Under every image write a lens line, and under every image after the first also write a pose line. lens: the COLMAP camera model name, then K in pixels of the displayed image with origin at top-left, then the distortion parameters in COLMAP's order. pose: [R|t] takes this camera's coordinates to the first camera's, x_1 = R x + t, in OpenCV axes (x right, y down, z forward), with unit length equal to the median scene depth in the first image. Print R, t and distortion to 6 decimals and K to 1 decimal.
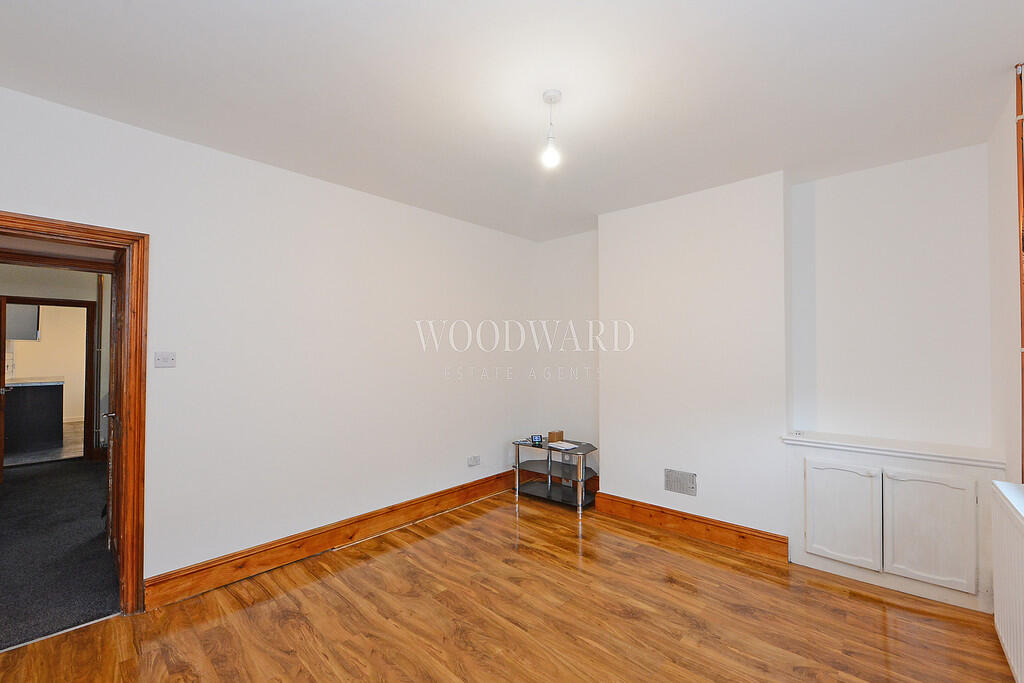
lens RADIAL K [[422.3, 0, 522.7], [0, 422.3, 347.4], [0, 0, 1]] dist [-0.001773, -0.000314]
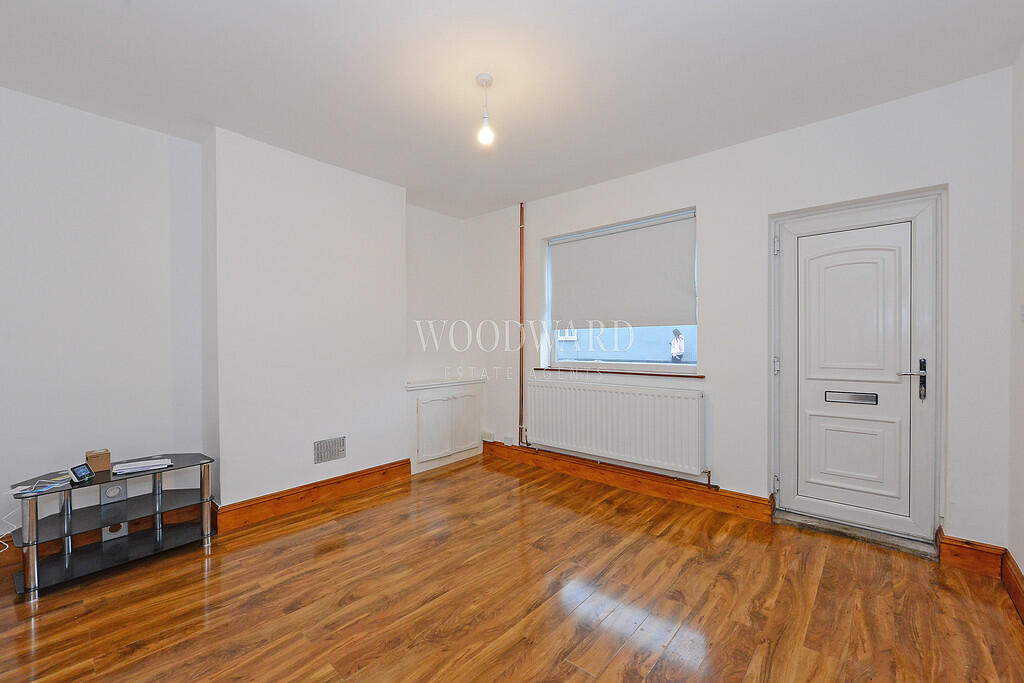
lens RADIAL K [[422.3, 0, 523.0], [0, 422.3, 343.6], [0, 0, 1]] dist [-0.001773, -0.000314]
pose [[-0.024049, -0.001009, 0.999710, -0.750948], [-0.009254, 0.999957, 0.000787, 0.067602], [-0.999668, -0.009232, -0.024057, 0.650117]]
